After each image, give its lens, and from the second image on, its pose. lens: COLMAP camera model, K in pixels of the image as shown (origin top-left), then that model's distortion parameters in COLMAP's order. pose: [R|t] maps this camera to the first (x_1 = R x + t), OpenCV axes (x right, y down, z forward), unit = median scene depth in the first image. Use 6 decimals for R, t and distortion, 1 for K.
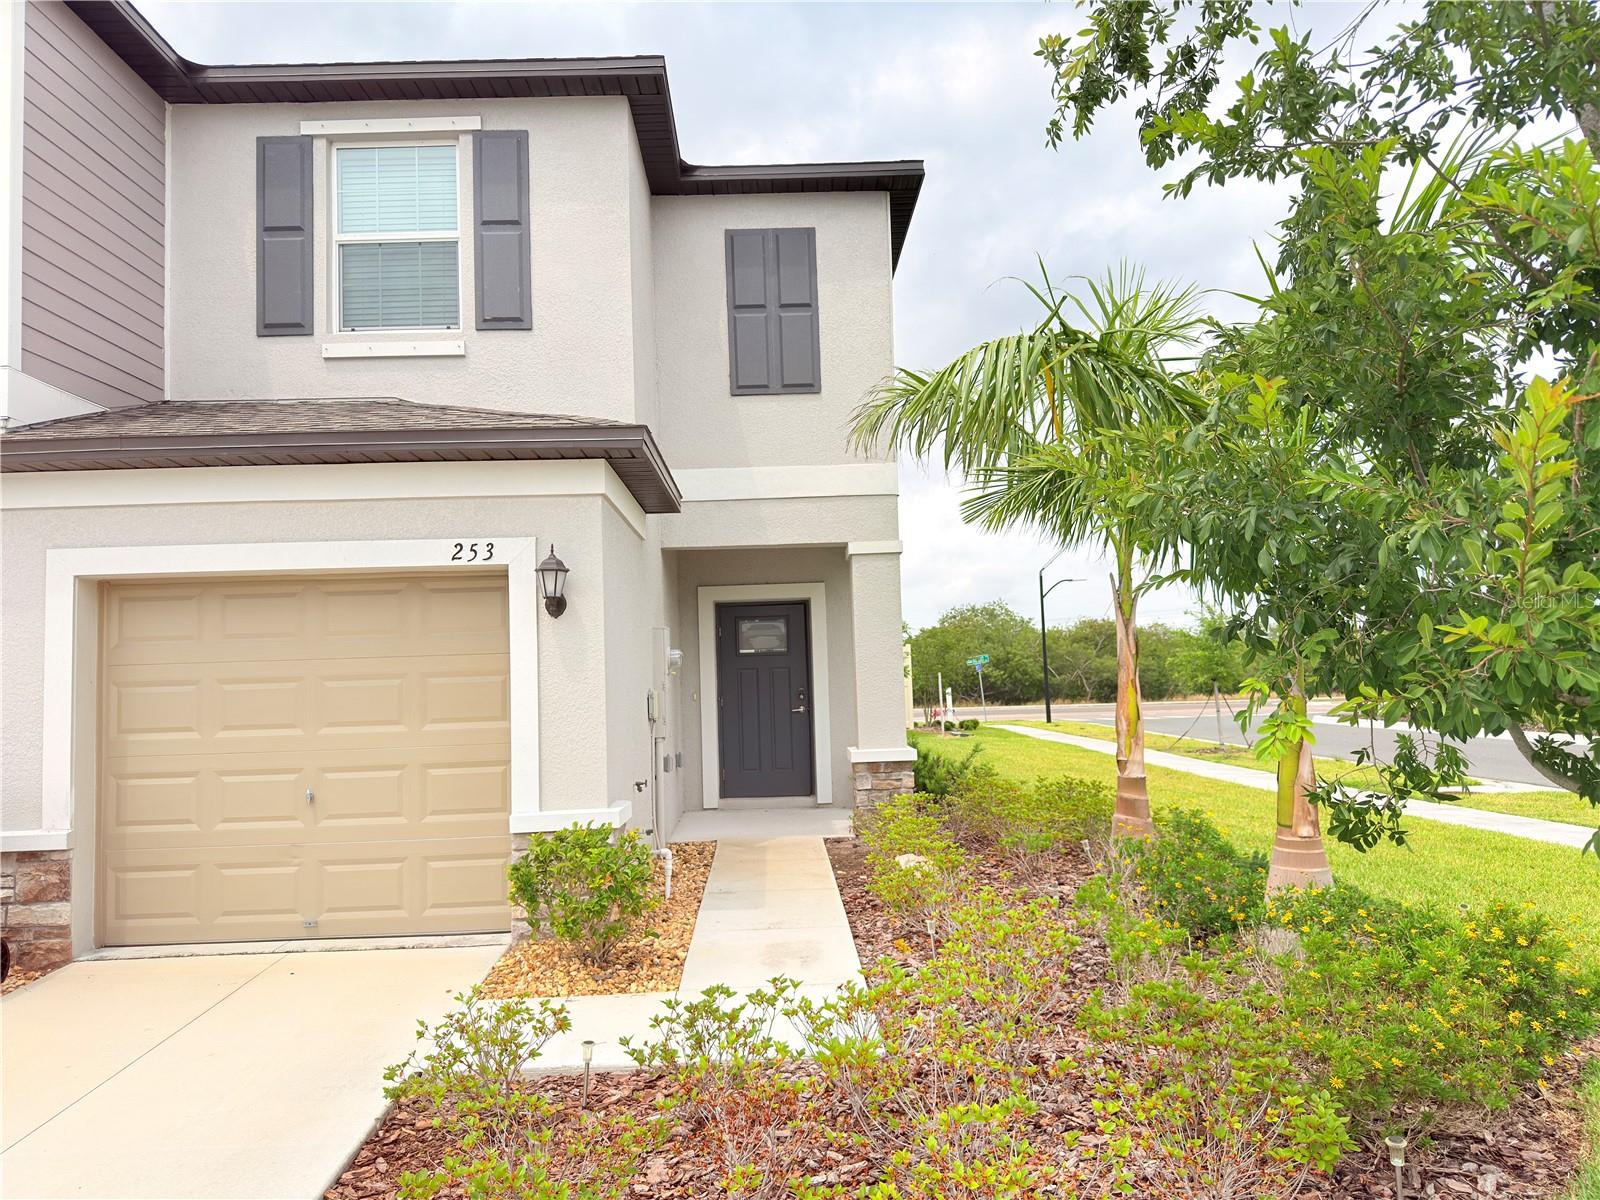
lens RADIAL K [[1126.9, 0, 791.0], [0, 1126.9, 604.4], [0, 0, 1]] dist [0.120659, -0.176423]
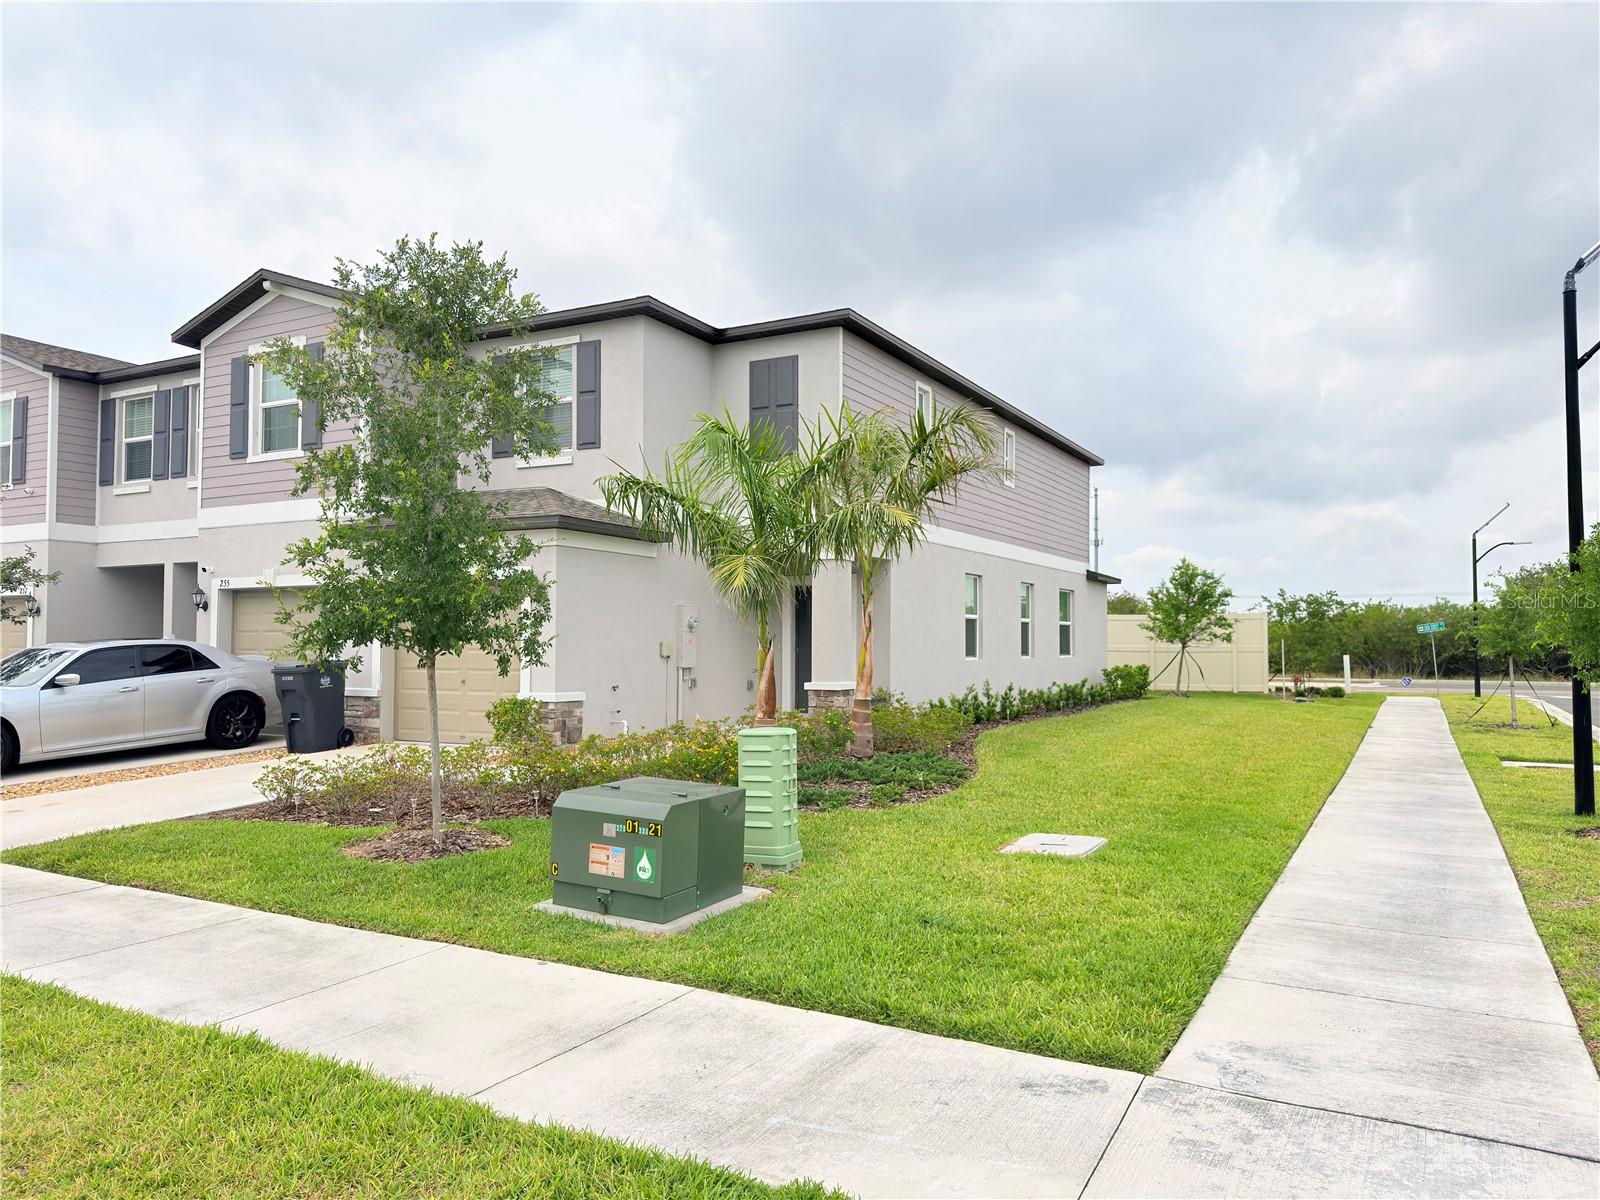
lens RADIAL K [[1126.9, 0, 791.0], [0, 1126.9, 604.4], [0, 0, 1]] dist [0.120659, -0.176423]
pose [[0.861606, 0.016875, -0.507297, 1.001538], [0.003966, 0.999193, 0.039973, -0.054479], [0.507562, -0.036452, 0.860844, -0.464991]]
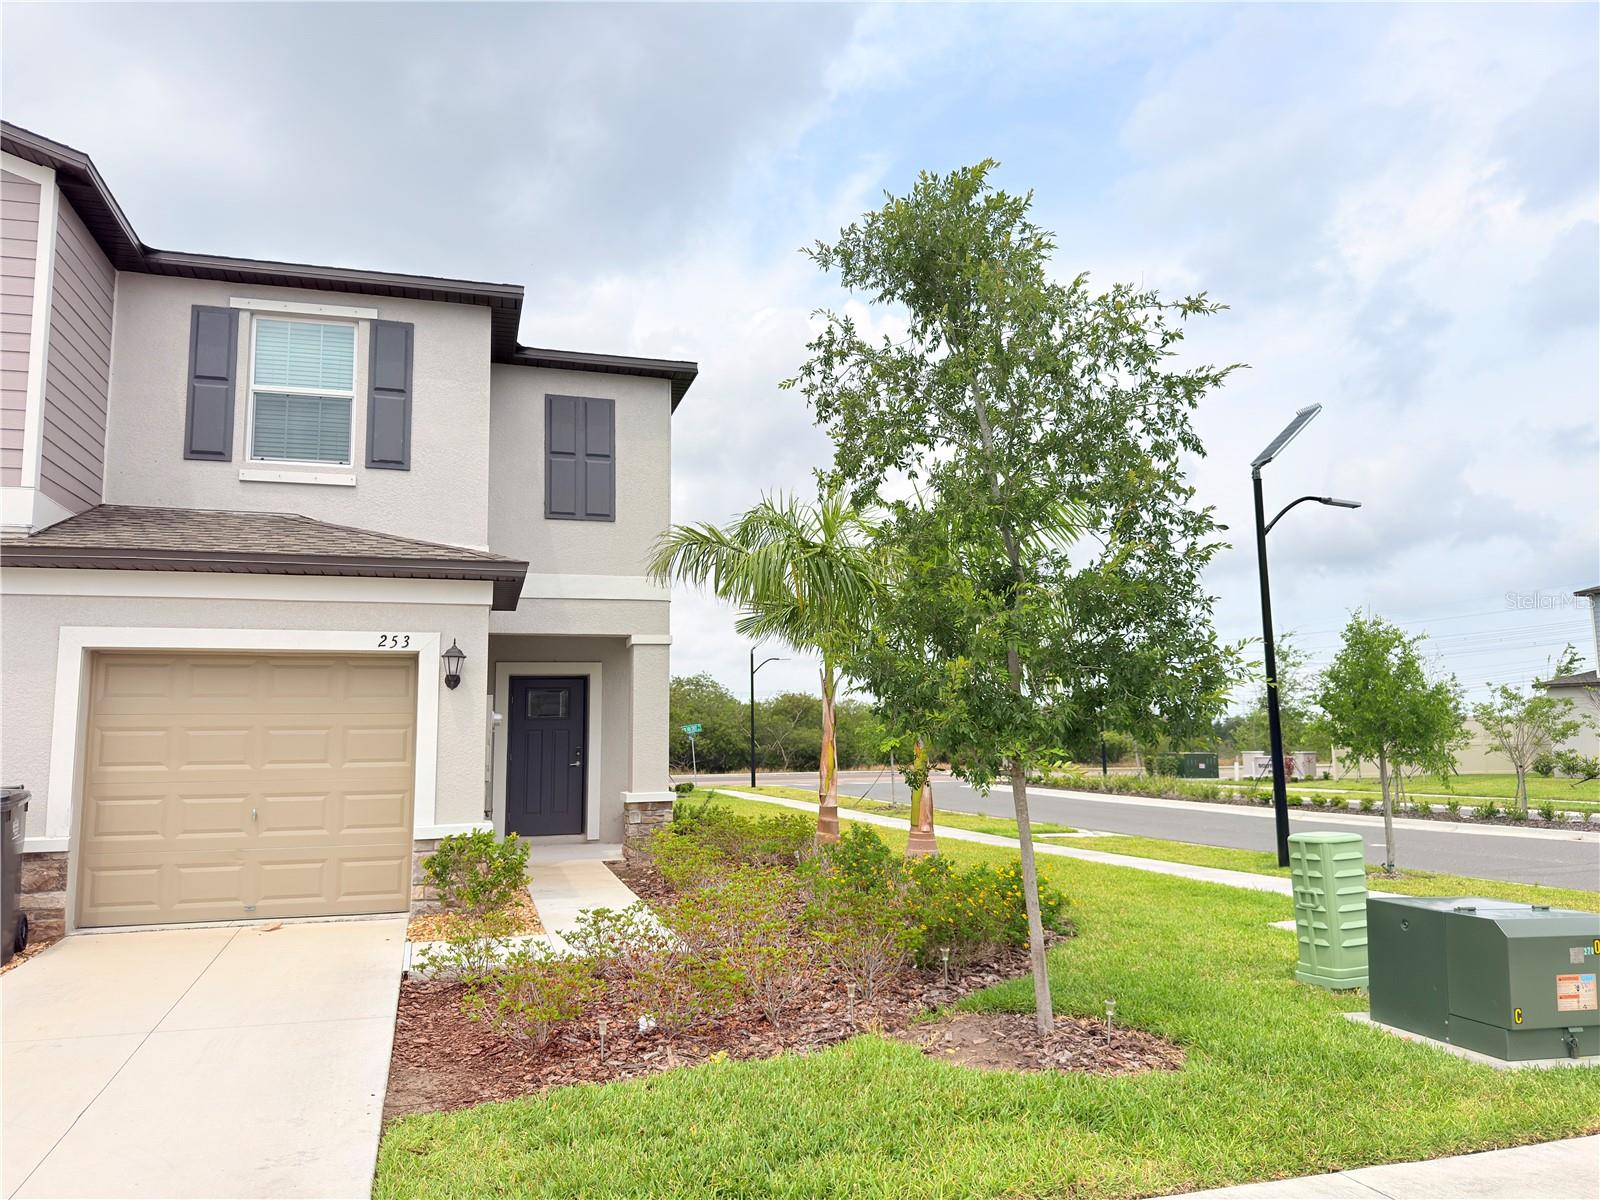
lens RADIAL K [[1126.9, 0, 791.0], [0, 1126.9, 604.4], [0, 0, 1]] dist [0.120659, -0.176423]
pose [[0.965875, 0.051815, 0.253774, -0.127400], [-0.036280, 0.997191, -0.065522, -0.012796], [-0.256456, 0.054079, 0.965042, -0.397001]]
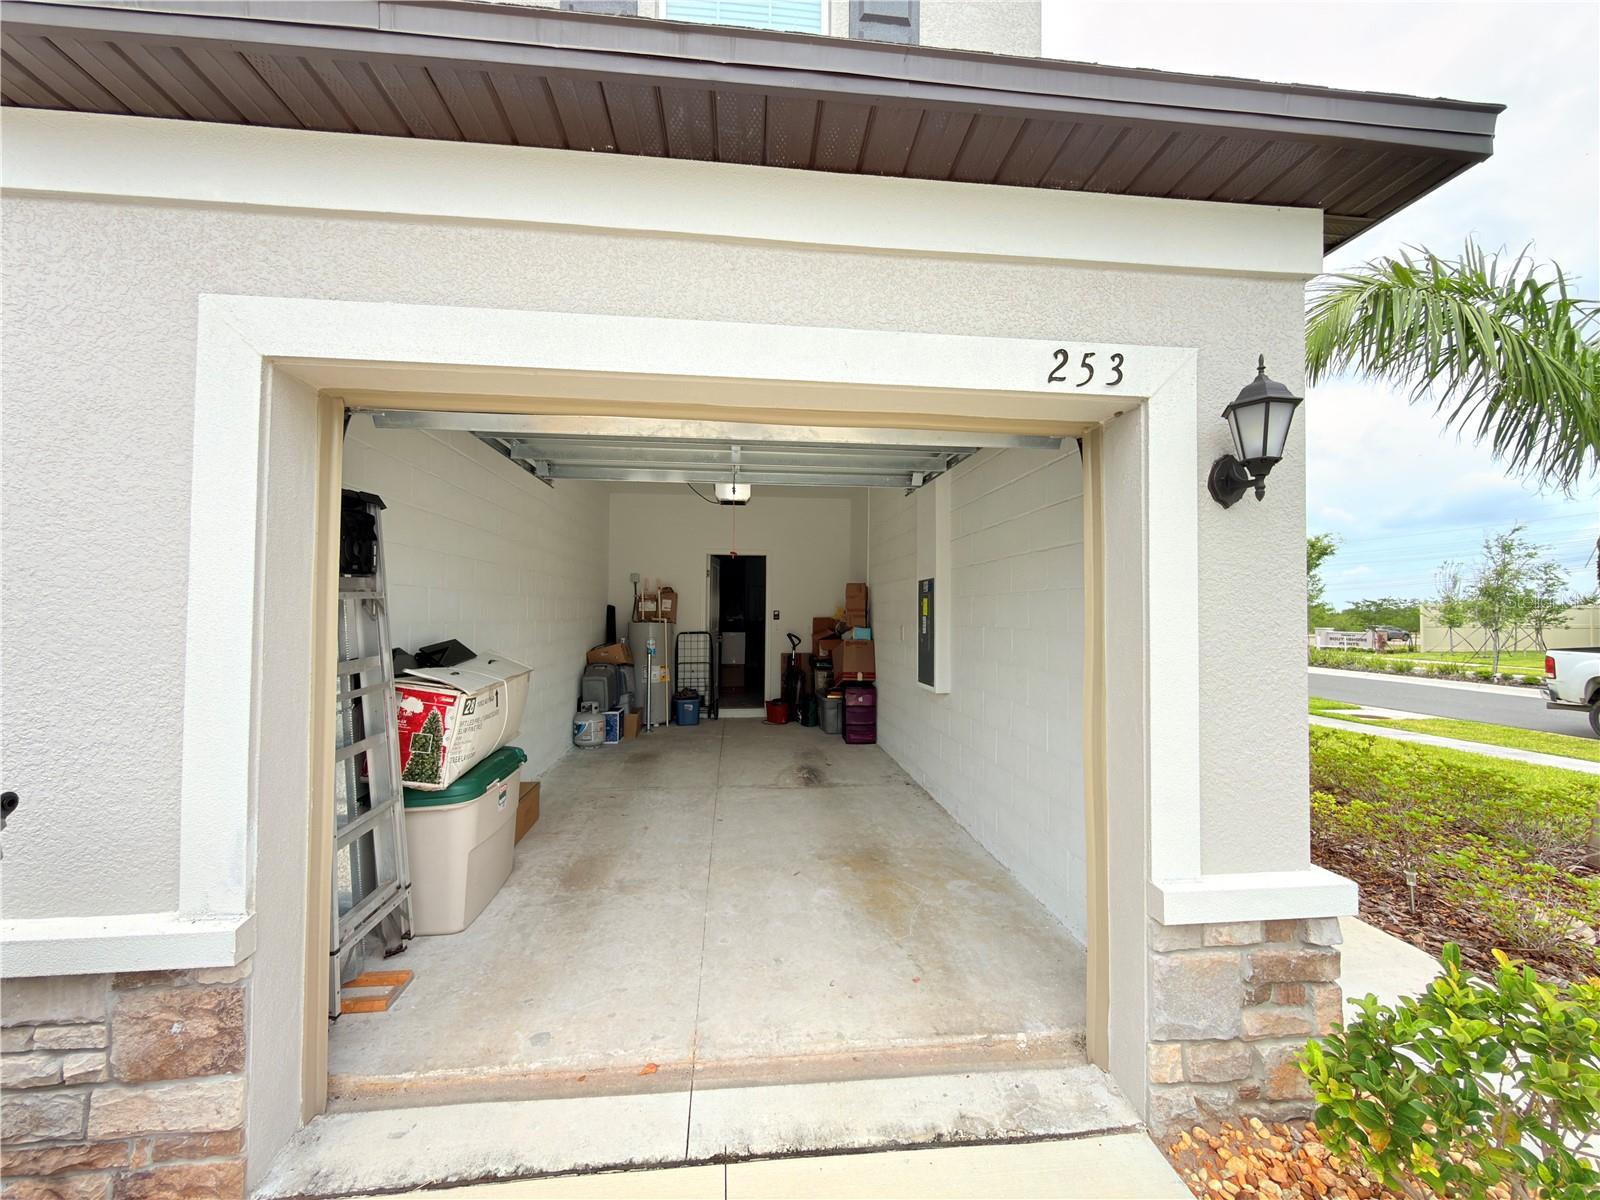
lens RADIAL K [[631.3, 0, 800.0], [0, 631.3, 600.0], [0, 0, 1]] dist [0.000174, -0.006722]
pose [[0.995415, 0.040914, 0.086455, -0.330955], [-0.044857, 0.998016, 0.044174, 0.038985], [-0.084476, -0.047850, 0.995276, 0.562357]]
